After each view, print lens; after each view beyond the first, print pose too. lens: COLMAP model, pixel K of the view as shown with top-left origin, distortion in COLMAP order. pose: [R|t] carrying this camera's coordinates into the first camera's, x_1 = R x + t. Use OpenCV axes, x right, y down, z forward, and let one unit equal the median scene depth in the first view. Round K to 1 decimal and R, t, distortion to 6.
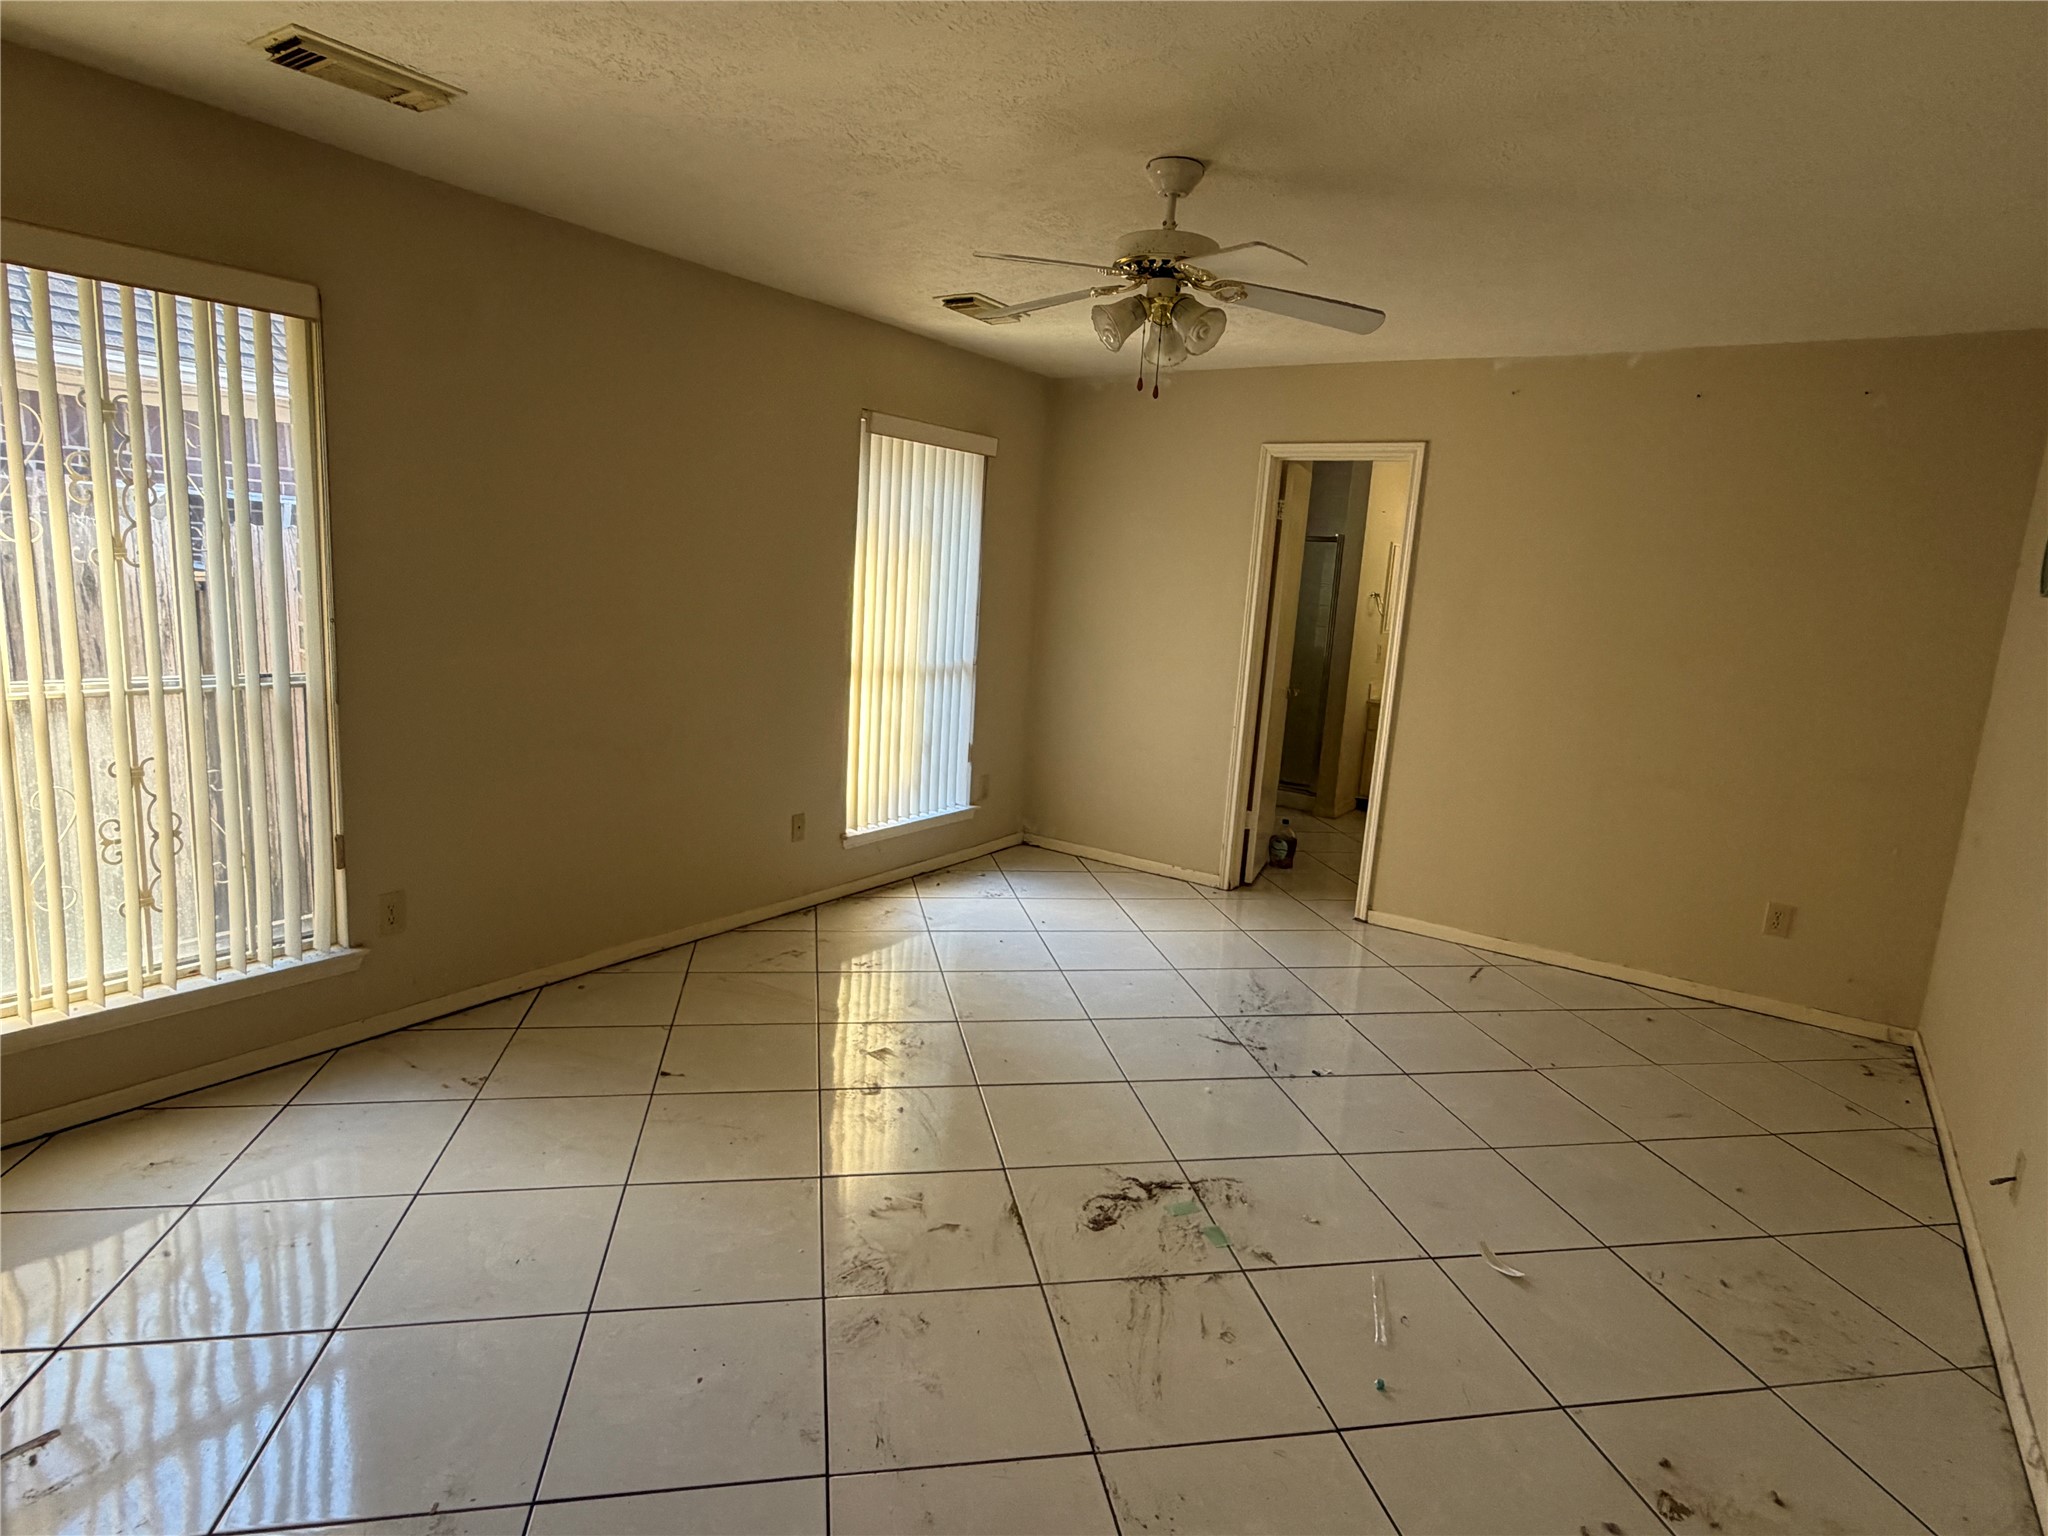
lens RADIAL K [[1108.2, 0, 1029.3], [0, 1108.2, 766.9], [0, 0, 1]] dist [0.002074, 0.000516]
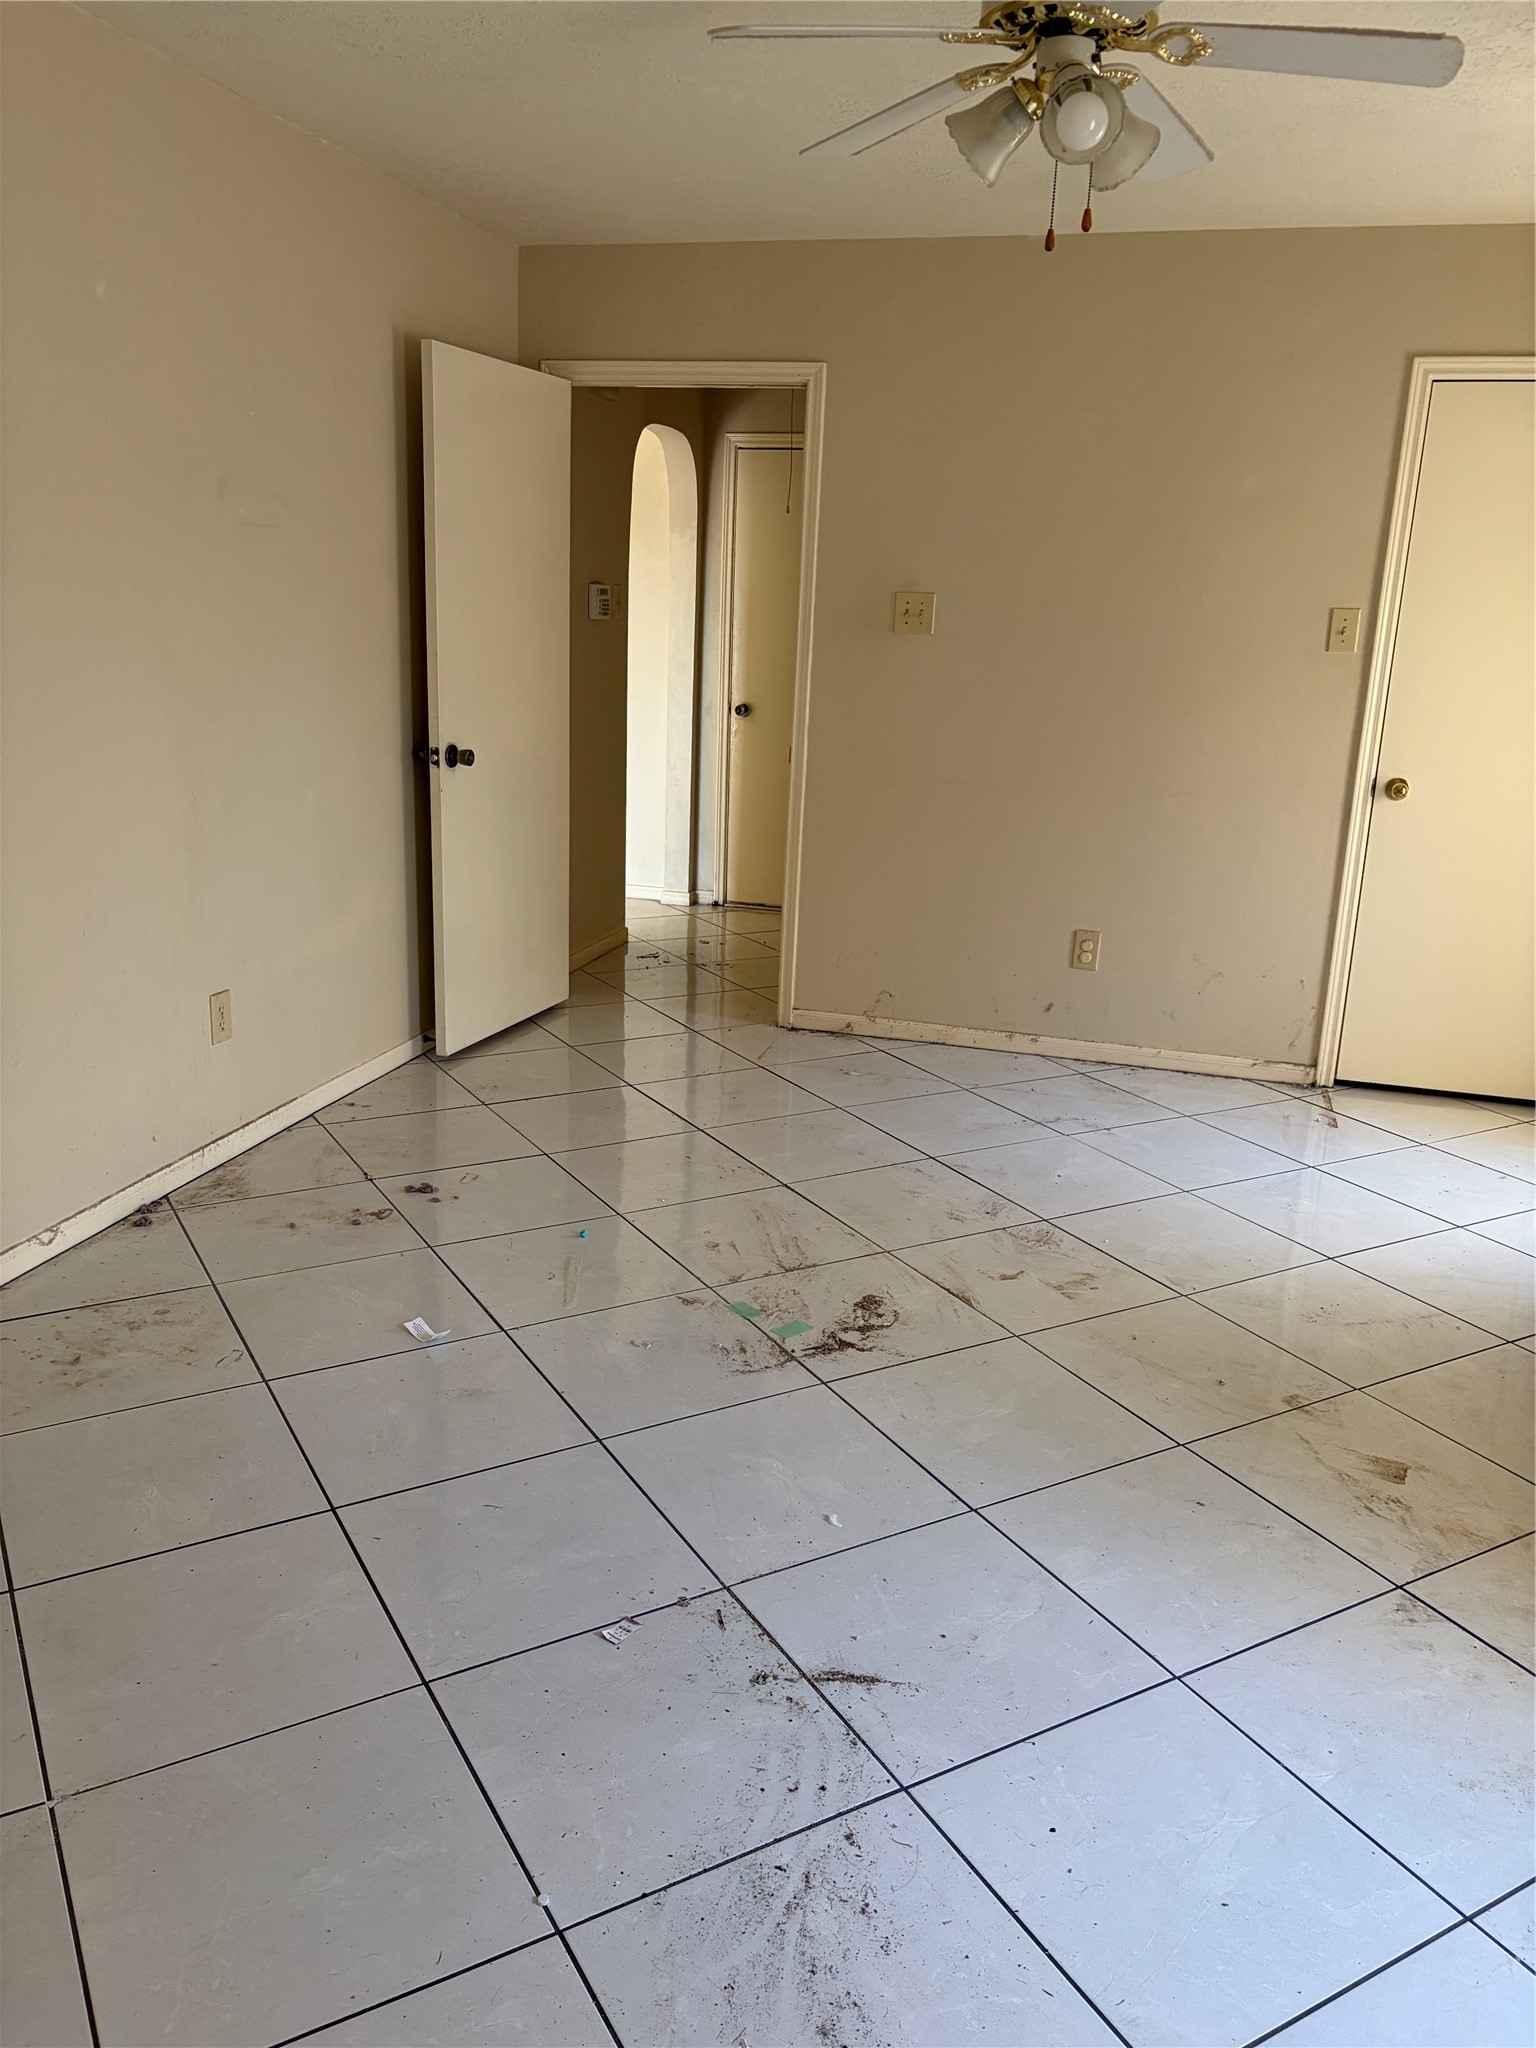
lens RADIAL K [[1561.0, 0, 771.0], [0, 1561.0, 1027.2], [0, 0, 1]] dist [0.009035, 0.001990]
pose [[-0.939657, -0.011033, -0.341941, 0.563444], [-0.155599, 0.903908, 0.398421, -0.275166], [0.304687, 0.427585, -0.851080, 1.920334]]
